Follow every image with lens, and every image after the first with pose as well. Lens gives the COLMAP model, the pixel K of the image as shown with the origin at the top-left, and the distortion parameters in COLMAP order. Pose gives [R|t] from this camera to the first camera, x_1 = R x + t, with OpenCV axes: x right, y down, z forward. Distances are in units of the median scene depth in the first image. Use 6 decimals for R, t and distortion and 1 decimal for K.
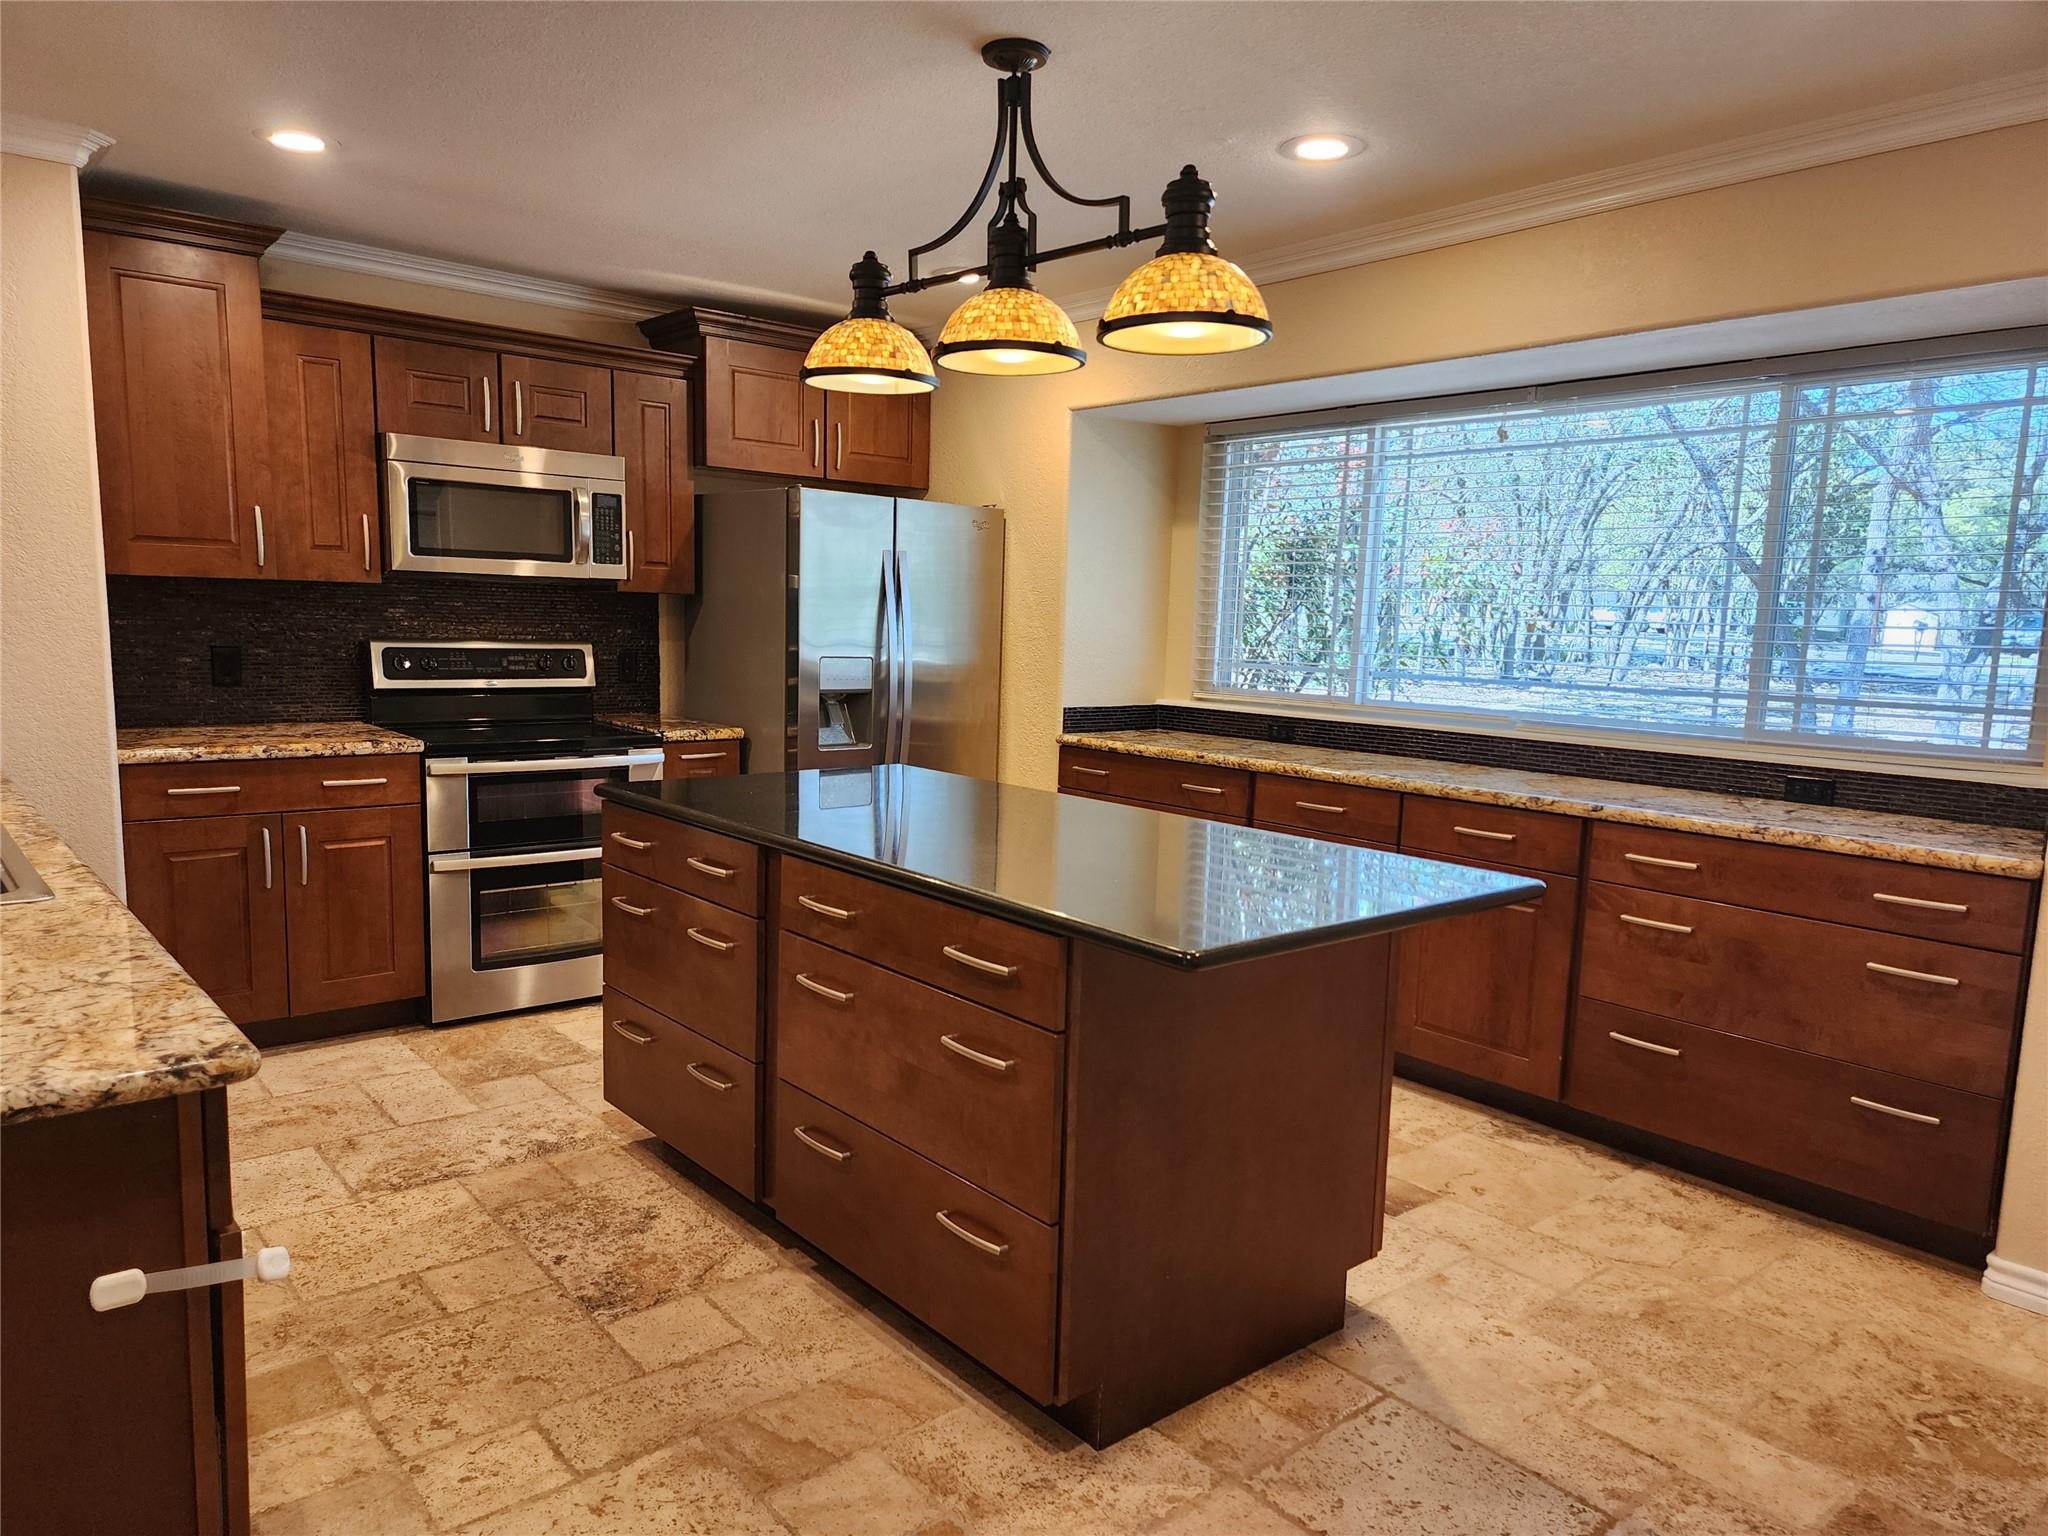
lens RADIAL K [[1375.8, 0, 1015.7], [0, 1375.8, 796.6], [0, 0, 1]] dist [0.071220, -0.053811]
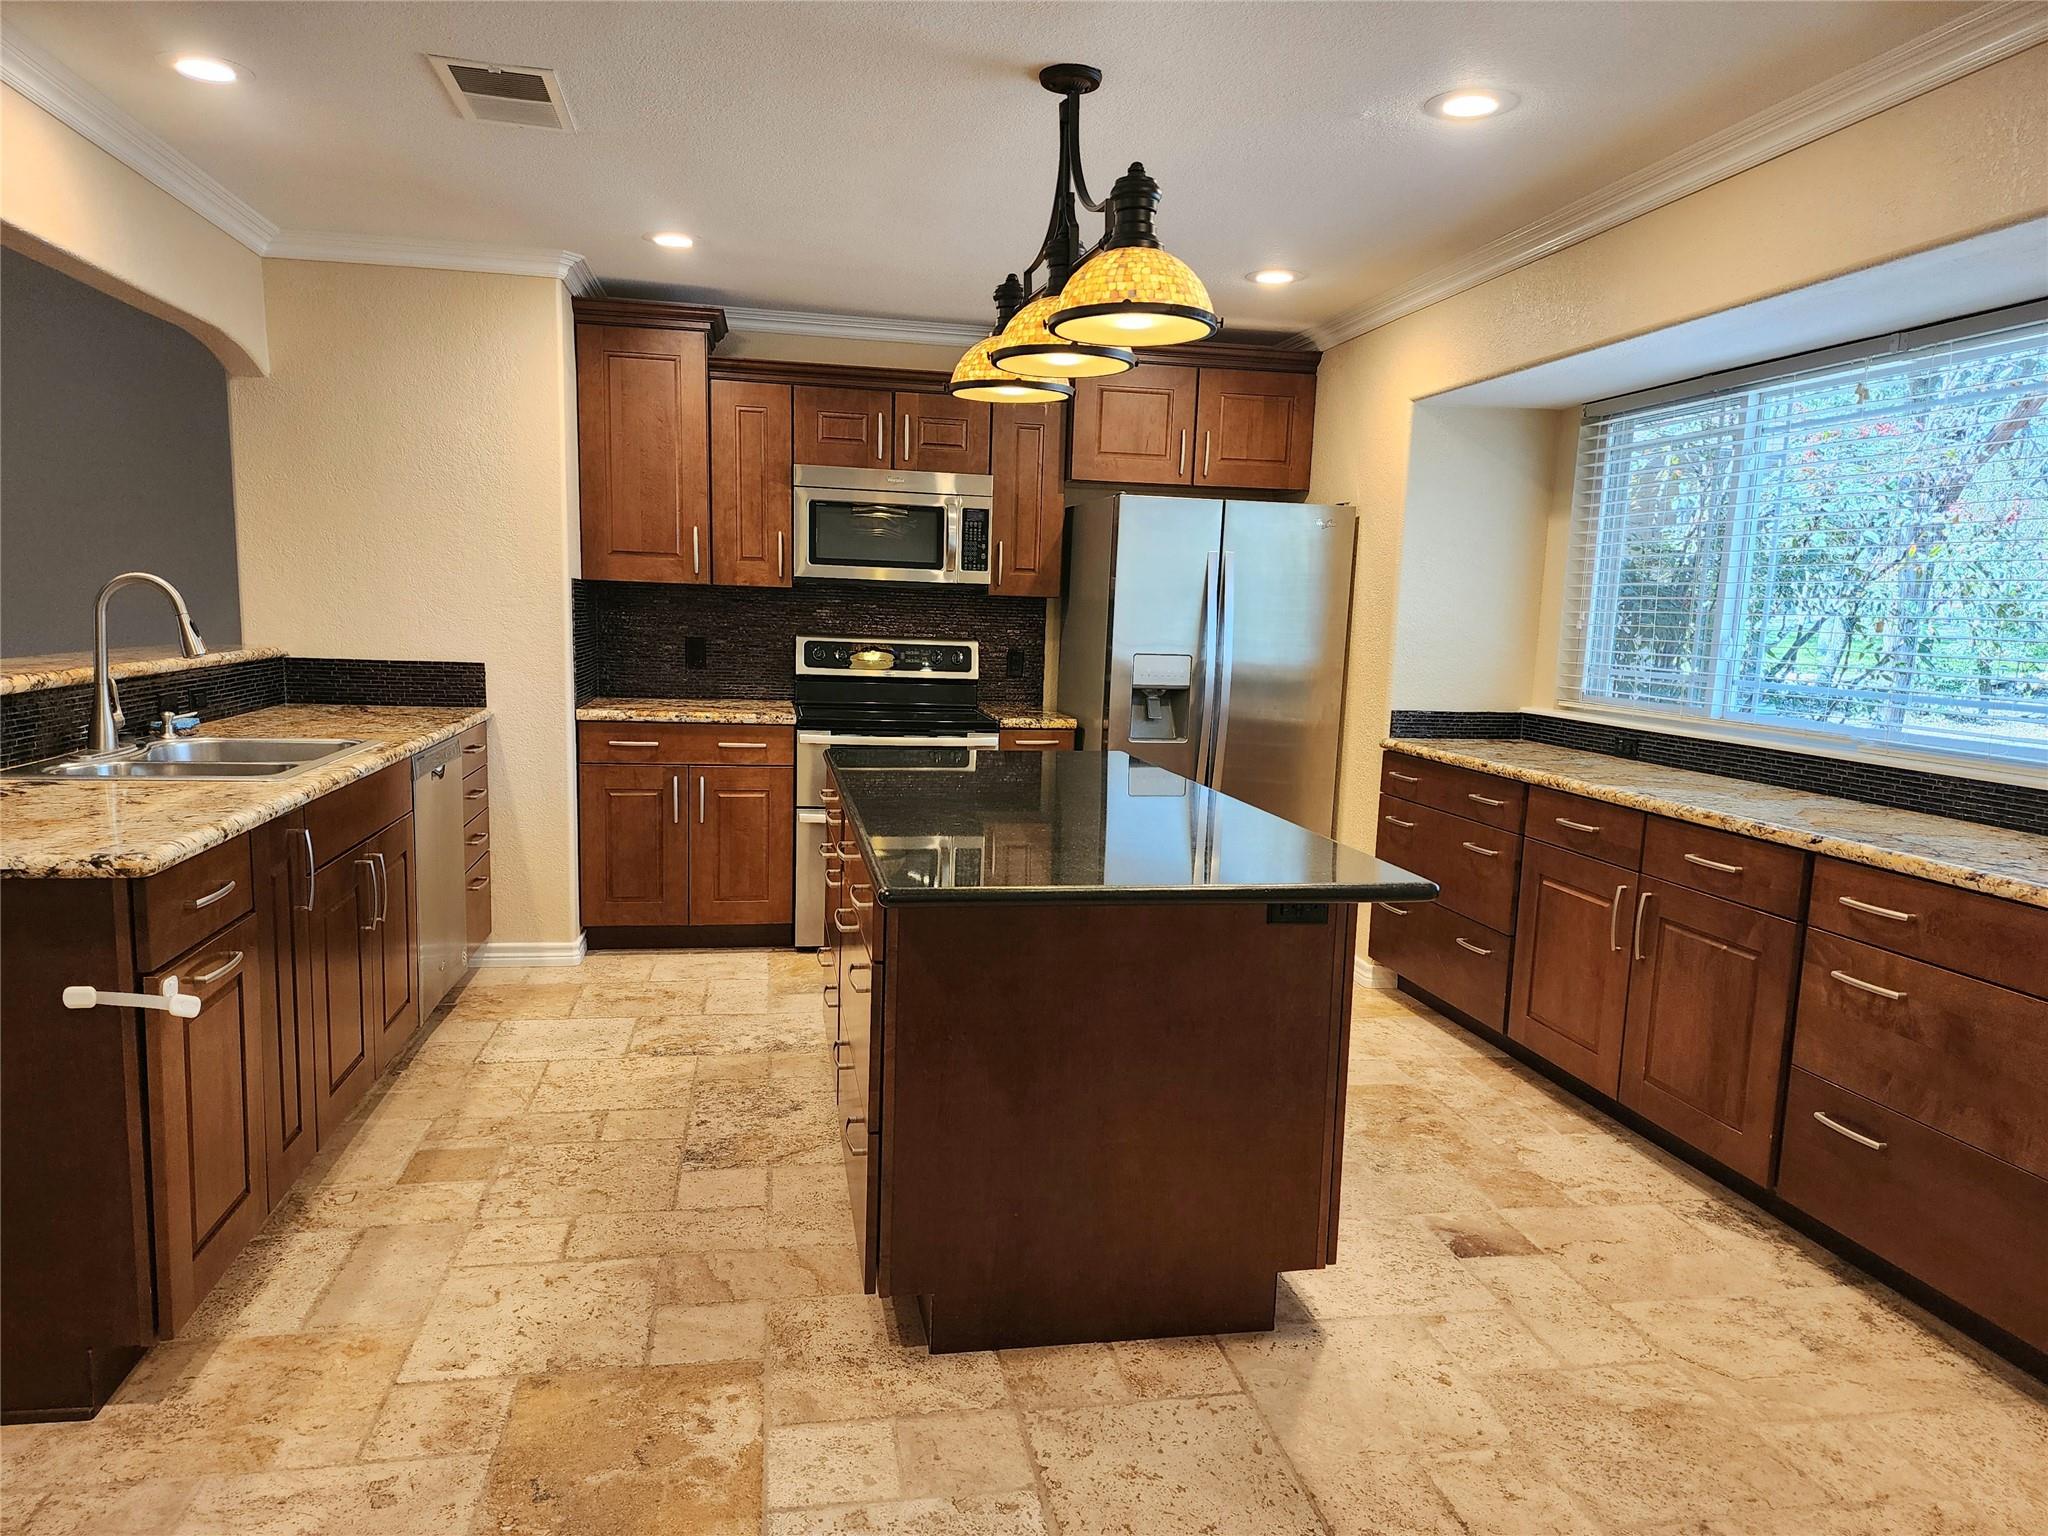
lens RADIAL K [[1375.8, 0, 1019.0], [0, 1375.8, 810.0], [0, 0, 1]] dist [0.071220, -0.053811]
pose [[0.872565, 0.070992, -0.483313, 0.367964], [-0.073342, 0.997208, 0.014066, 0.012626], [0.482962, 0.023173, 0.875335, 0.038144]]
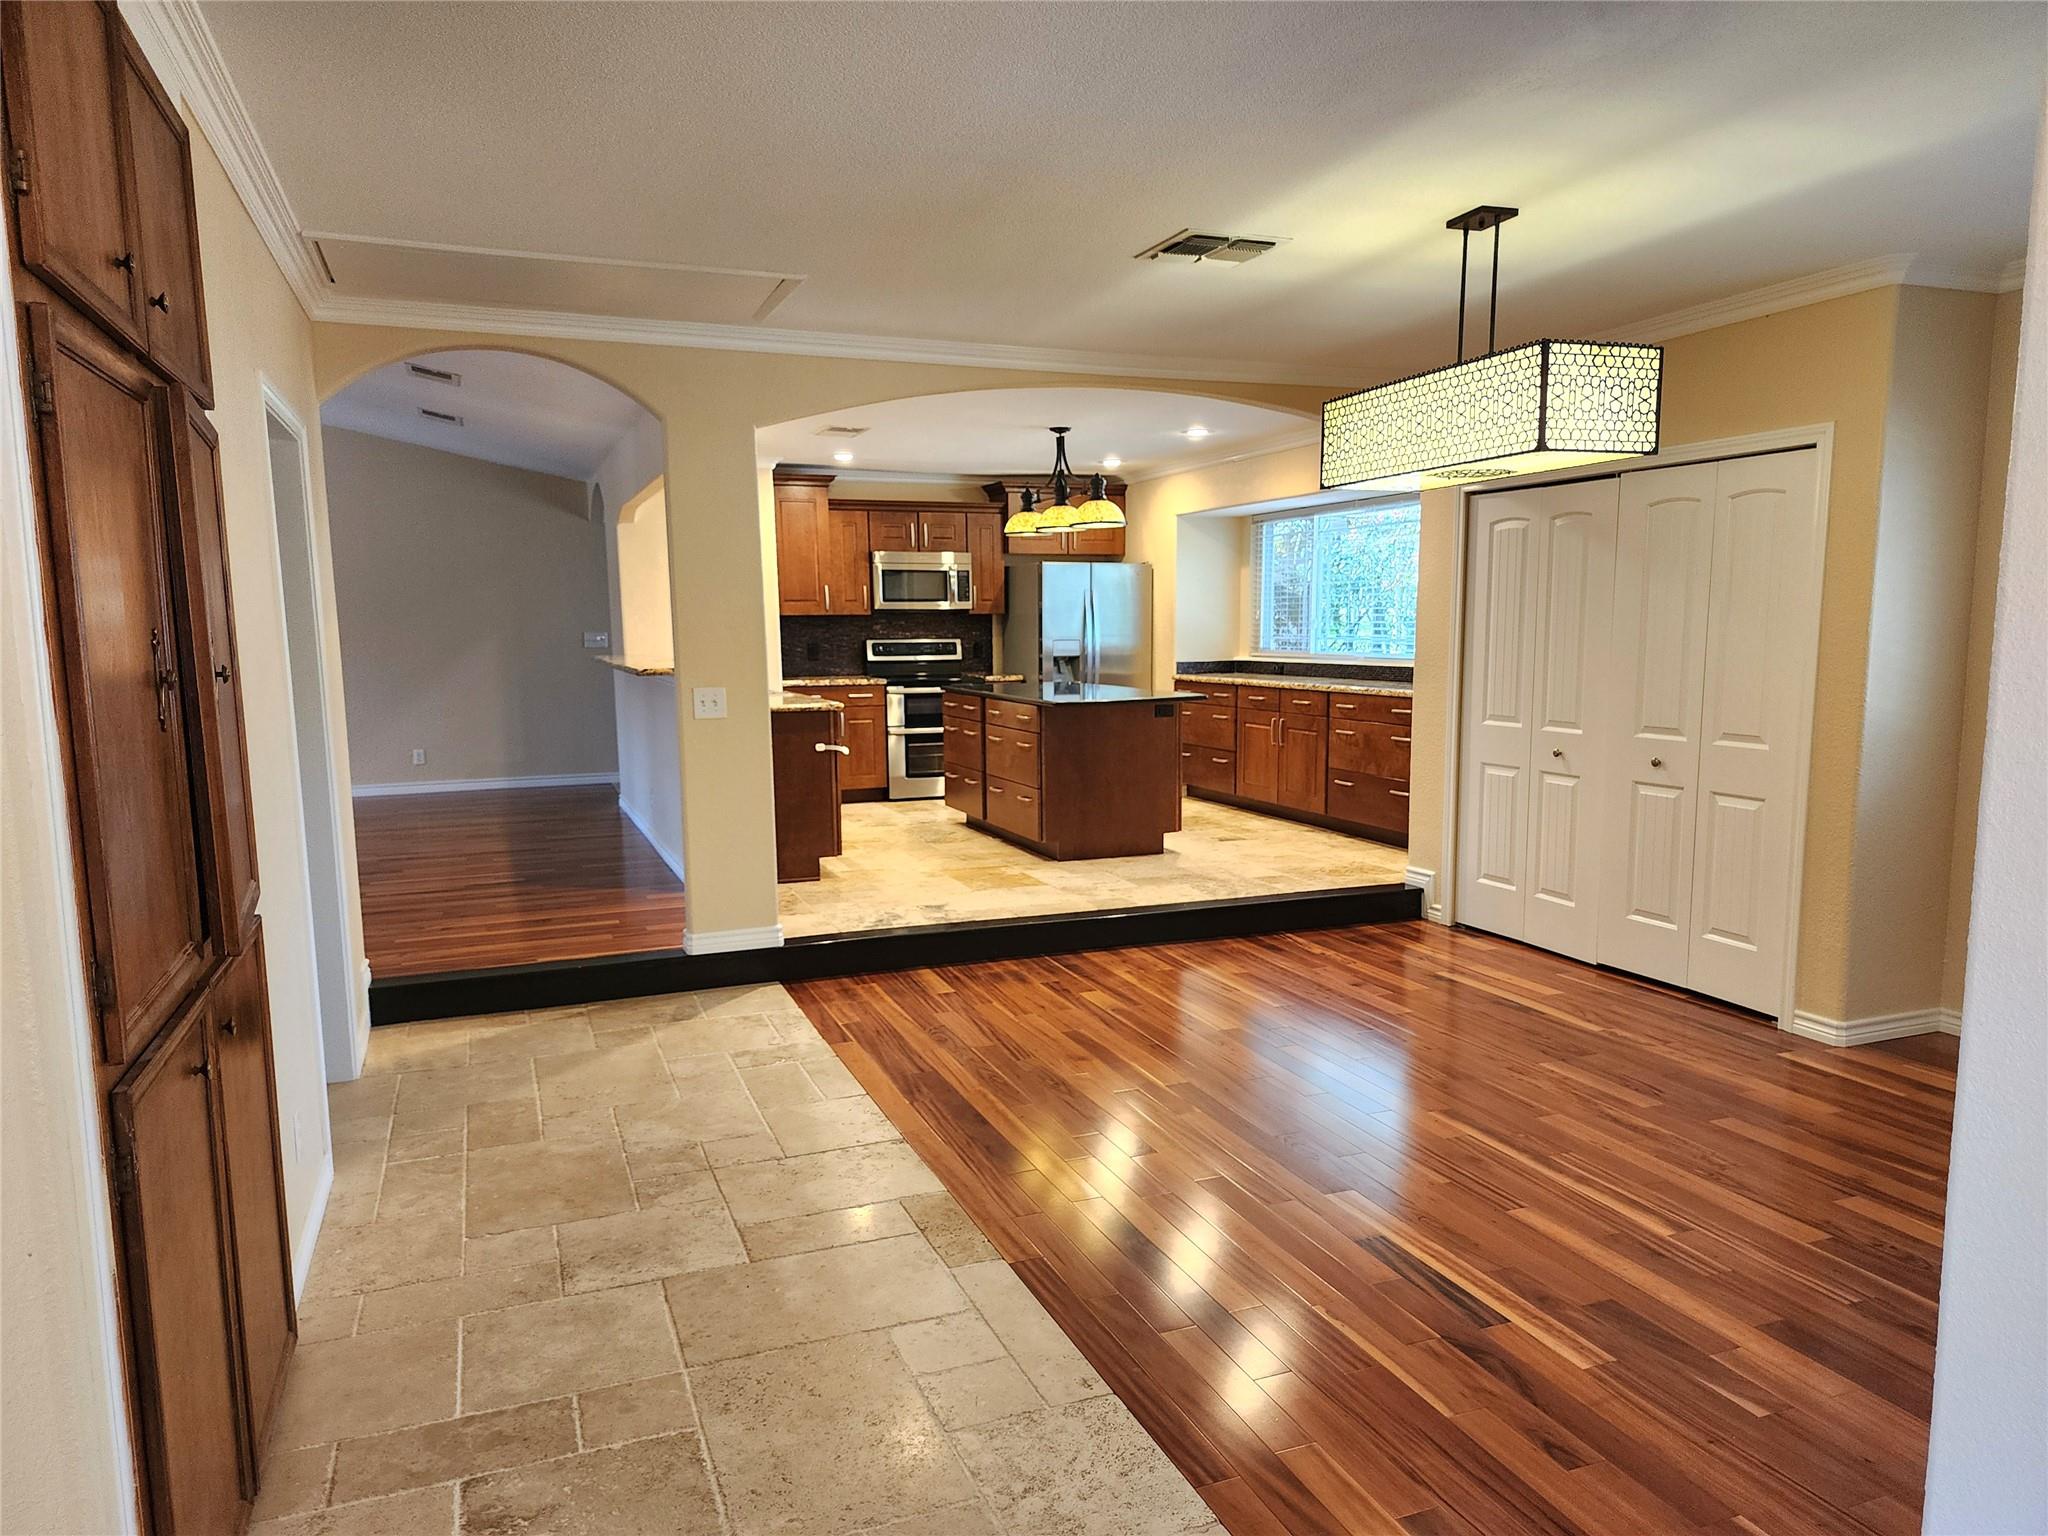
lens RADIAL K [[1375.8, 0, 1025.1], [0, 1375.8, 831.7], [0, 0, 1]] dist [0.071220, -0.053811]
pose [[0.947517, 0.009250, -0.319570, 0.622075], [-0.005028, 0.999889, 0.014033, 0.206910], [0.319665, -0.011690, 0.947459, -1.302198]]
